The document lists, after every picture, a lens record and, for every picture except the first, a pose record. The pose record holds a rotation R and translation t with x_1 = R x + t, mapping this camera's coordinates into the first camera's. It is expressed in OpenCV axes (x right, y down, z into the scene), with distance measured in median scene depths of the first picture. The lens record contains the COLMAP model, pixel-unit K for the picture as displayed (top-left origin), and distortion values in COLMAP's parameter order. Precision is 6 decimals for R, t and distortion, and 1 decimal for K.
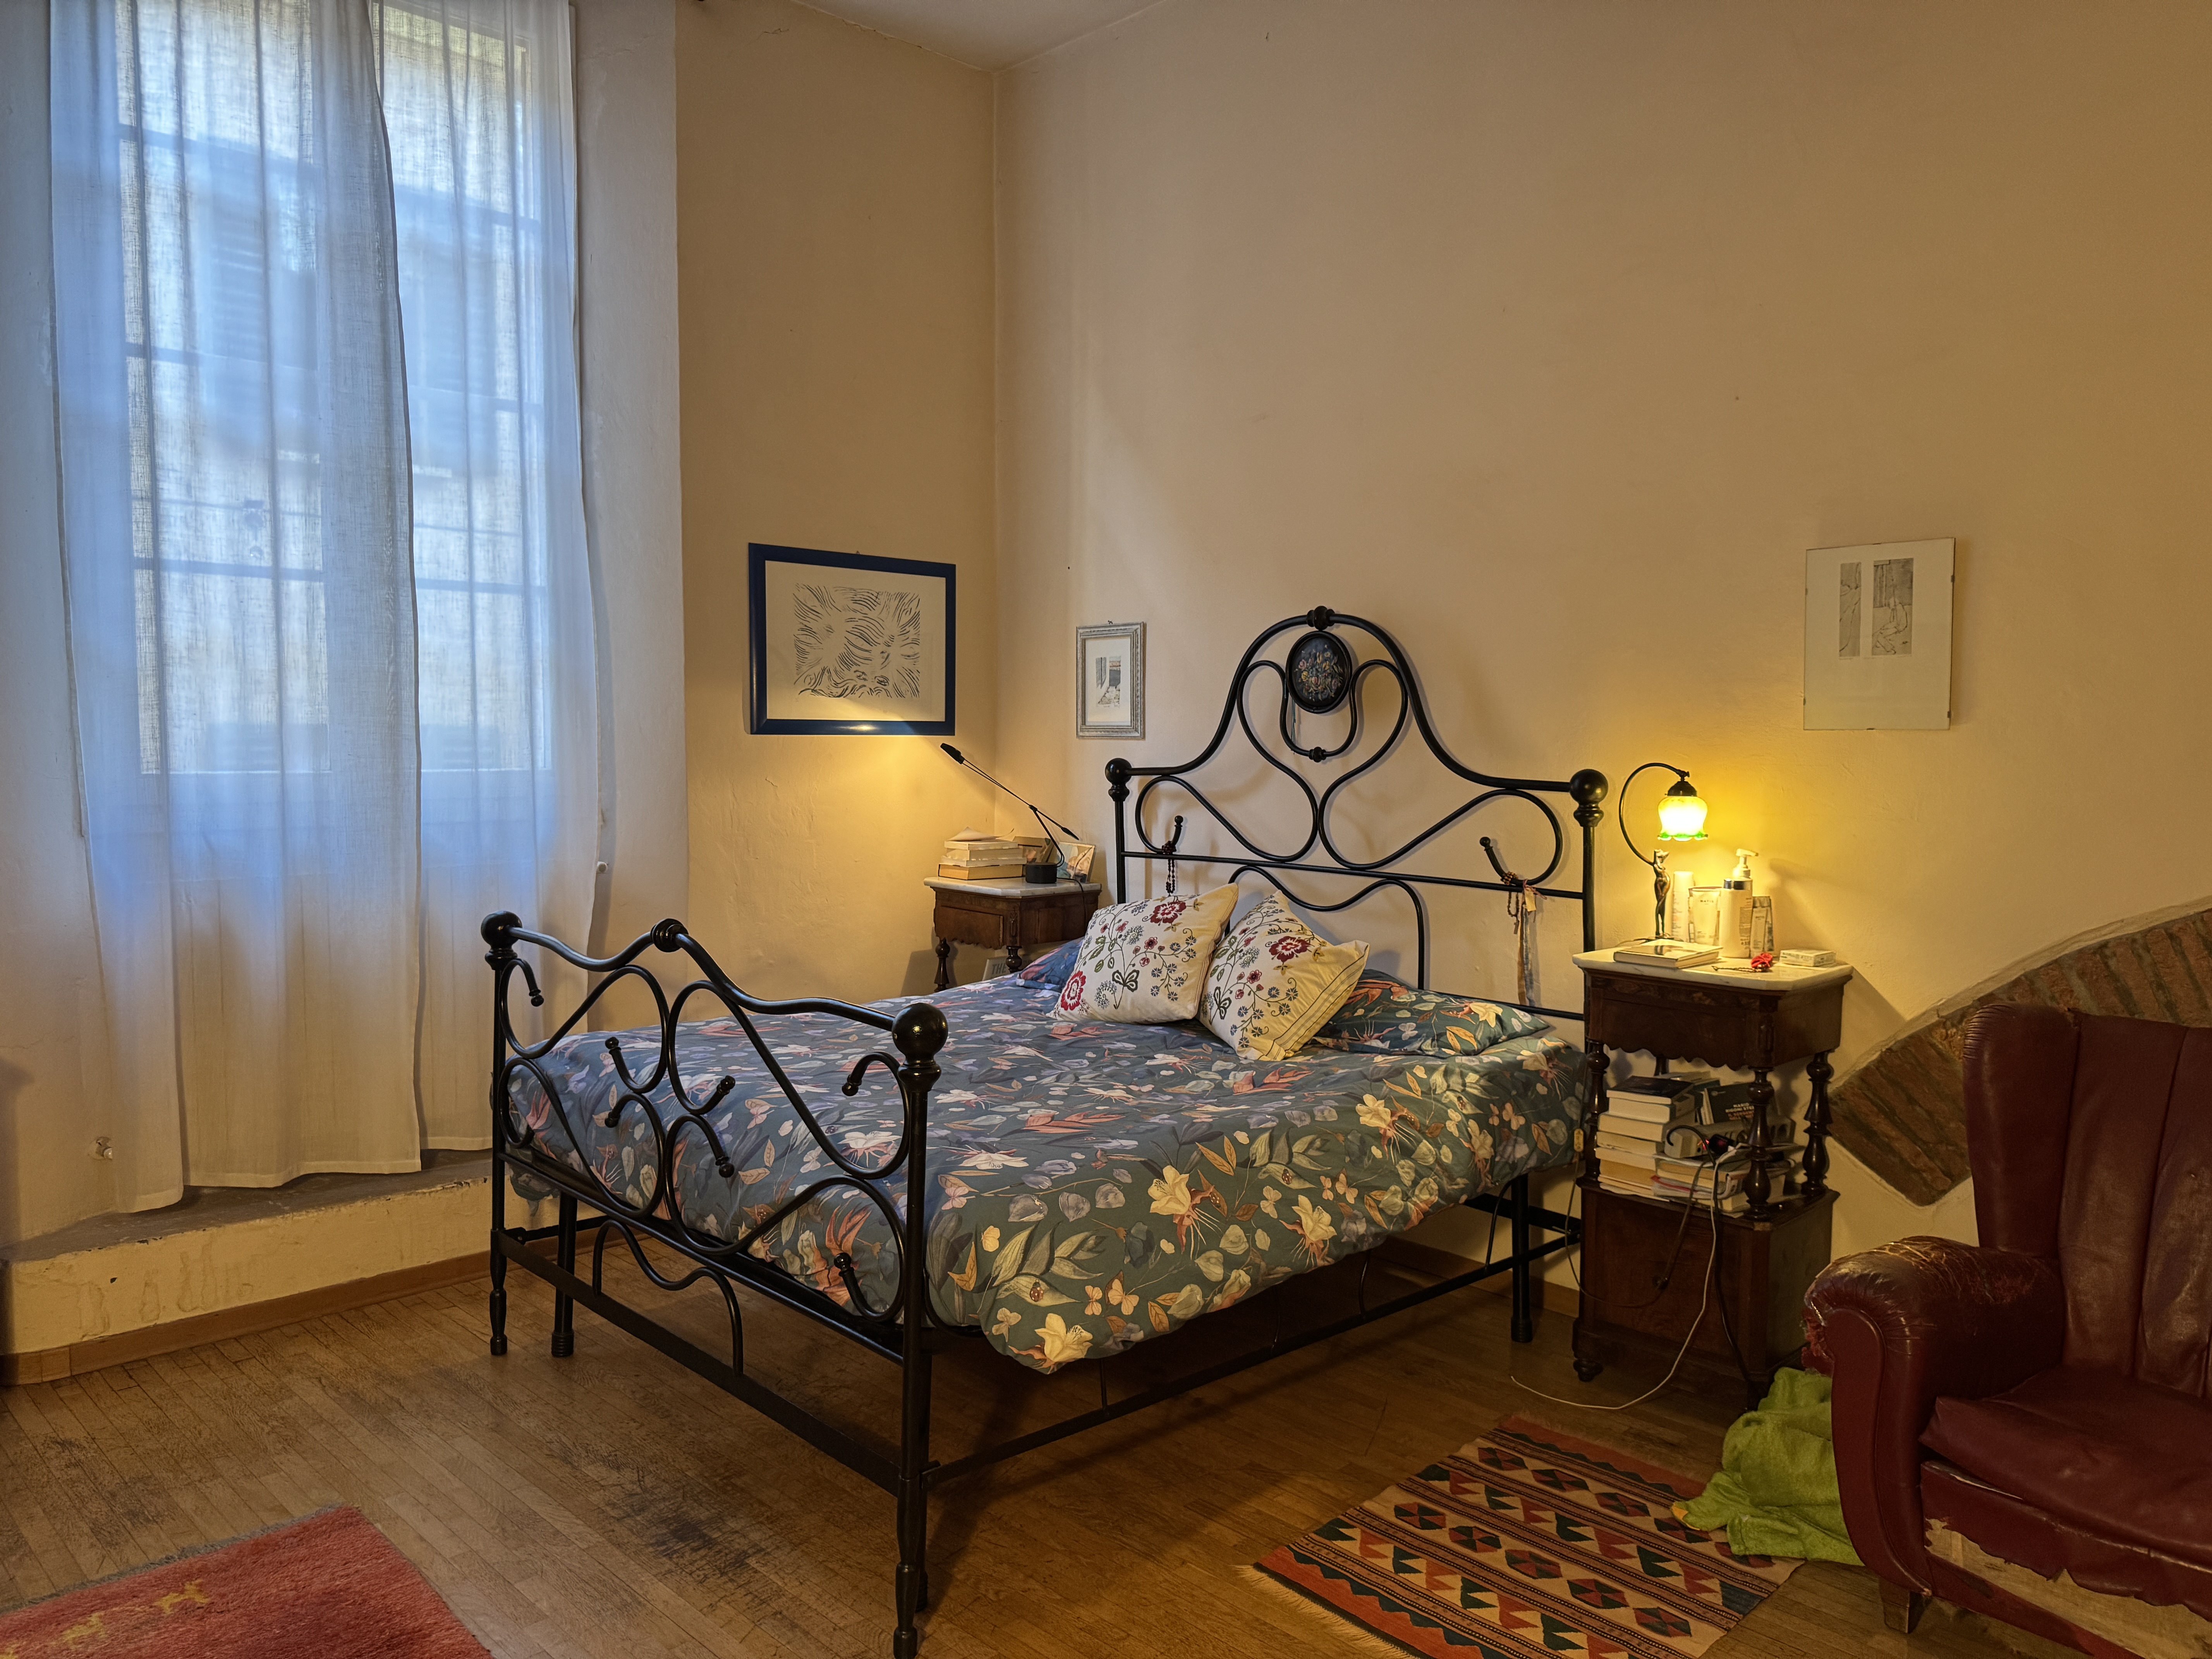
lens RADIAL K [[1546.4, 0, 1102.9], [0, 1546.4, 833.0], [0, 0, 1]] dist [0.133255, -0.222483]
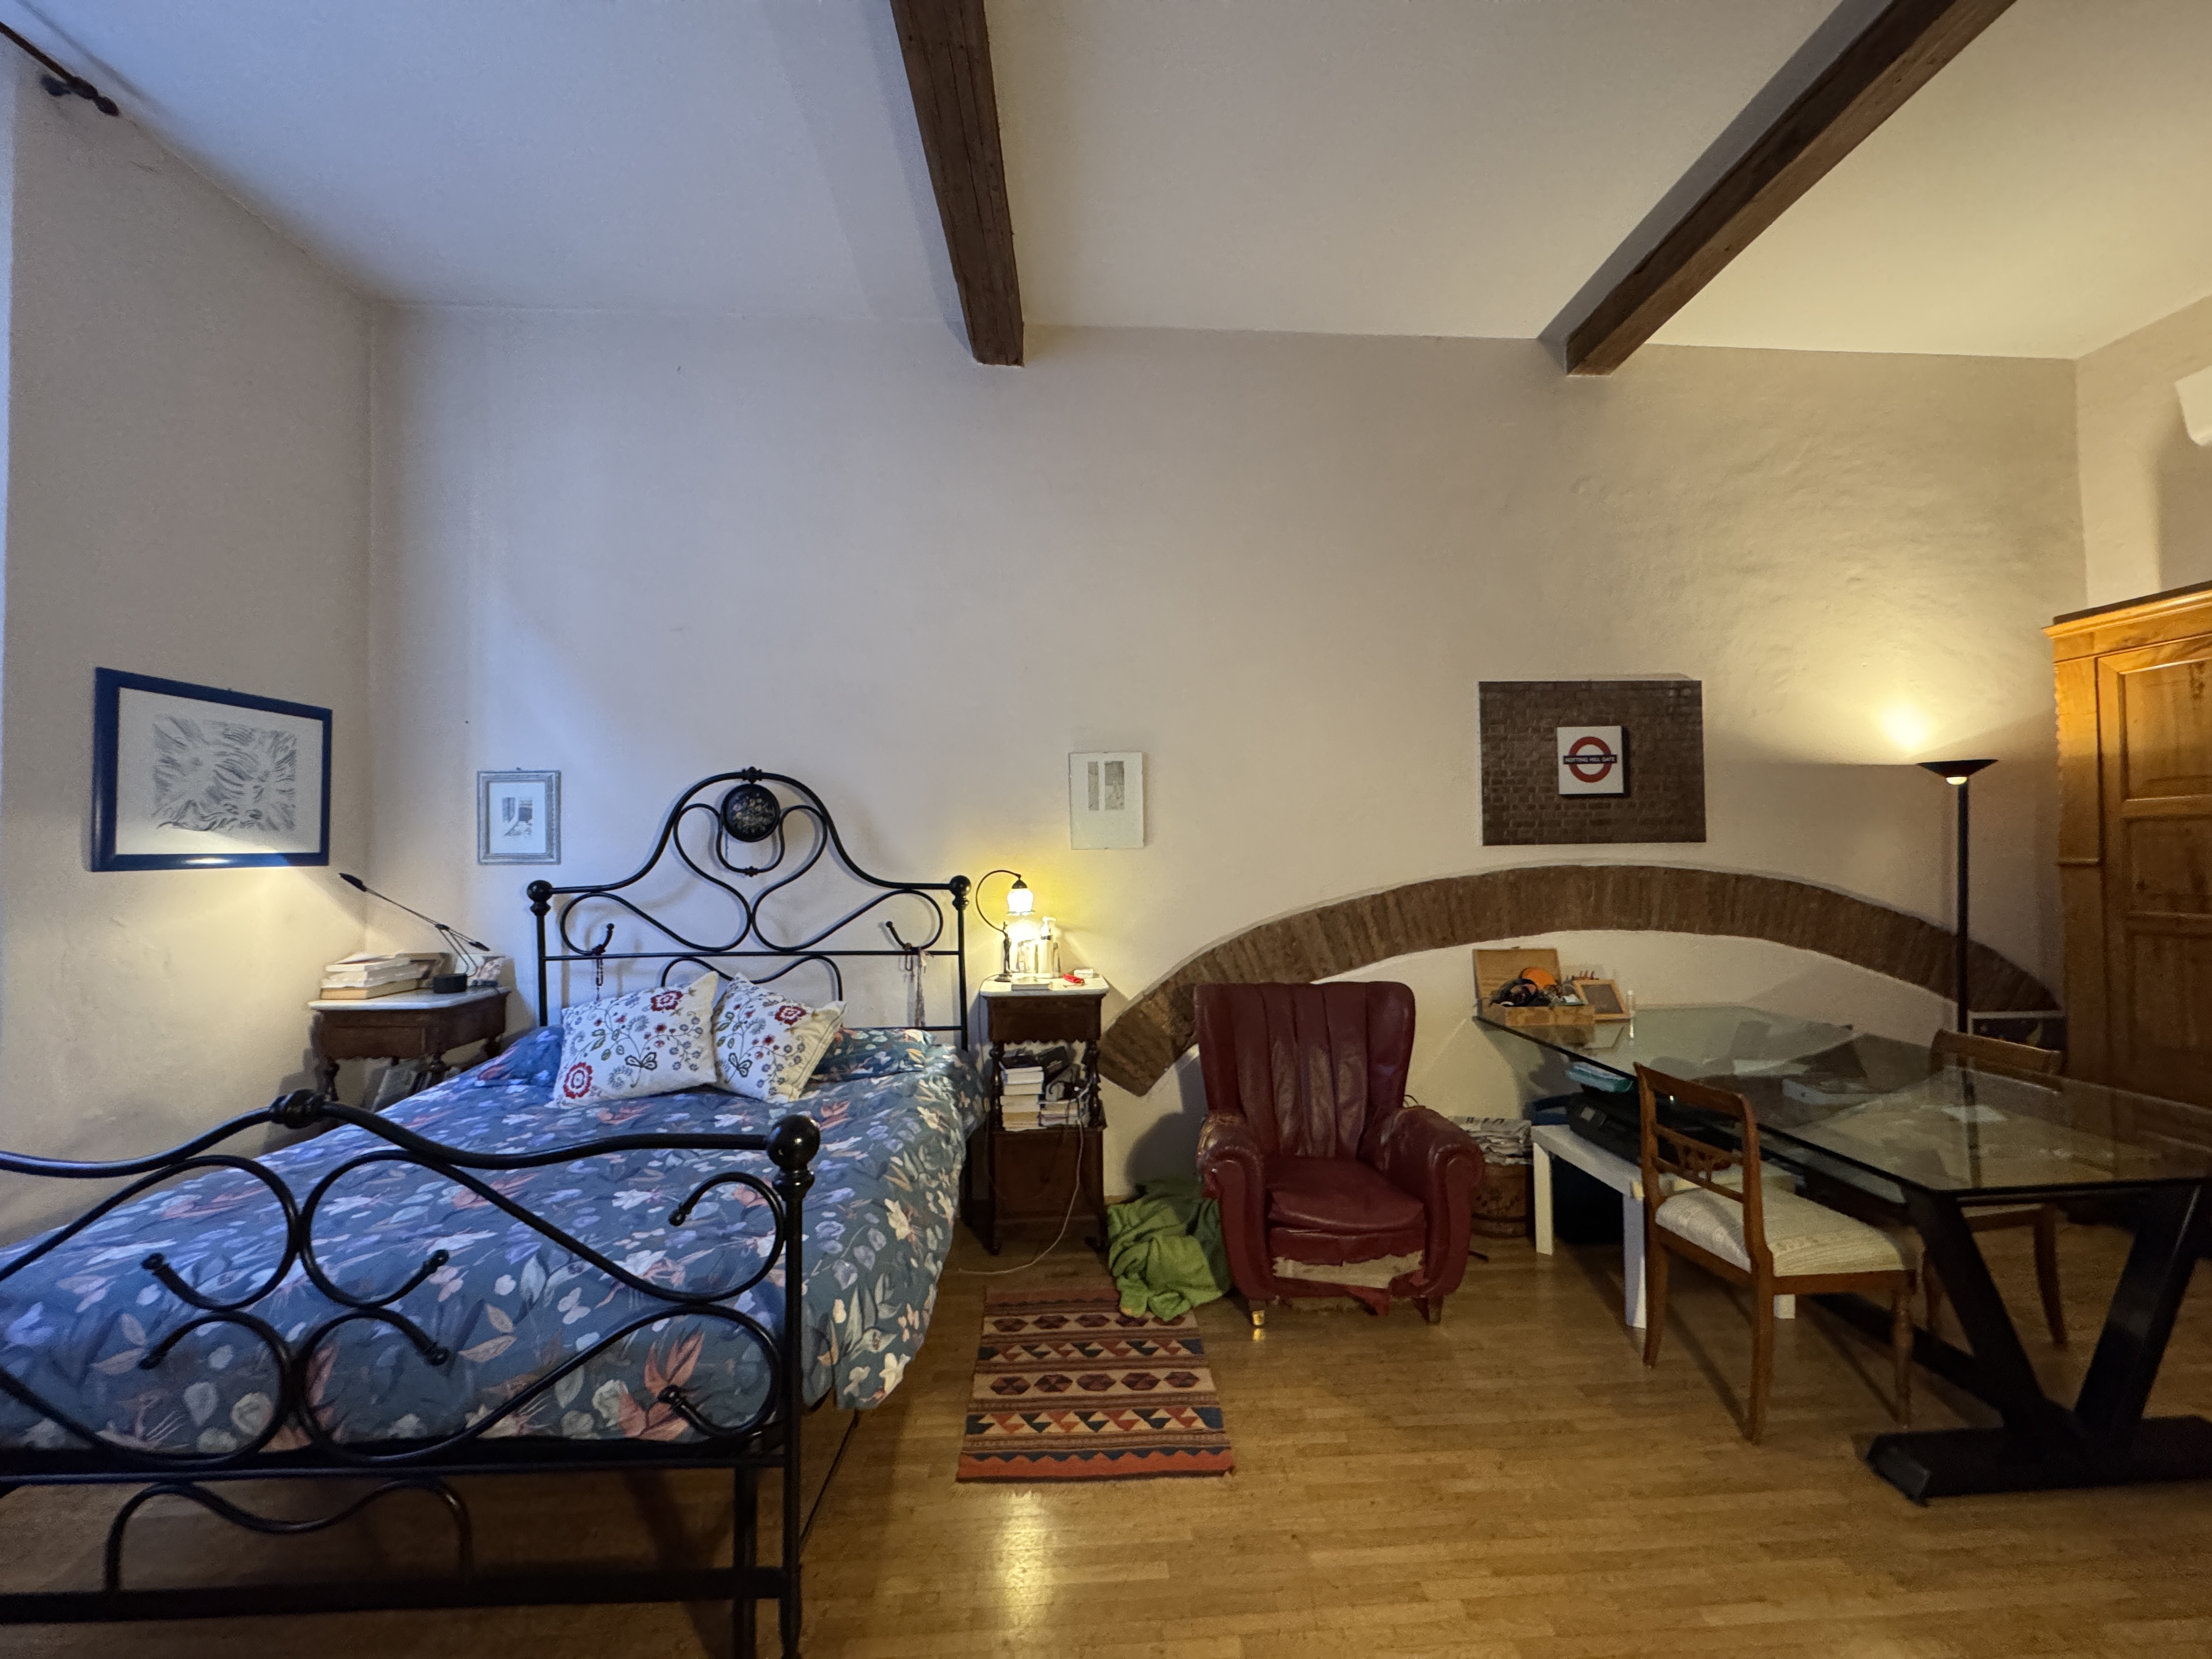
lens RADIAL K [[883.6, 0, 1106.6], [0, 883.6, 825.8], [0, 0, 1]] dist [-0.001729, -0.000322]
pose [[0.659365, 0.003119, 0.751816, -0.277472], [0.064662, 0.996051, -0.060842, -0.025215], [-0.749037, 0.088731, 0.656560, 0.262673]]
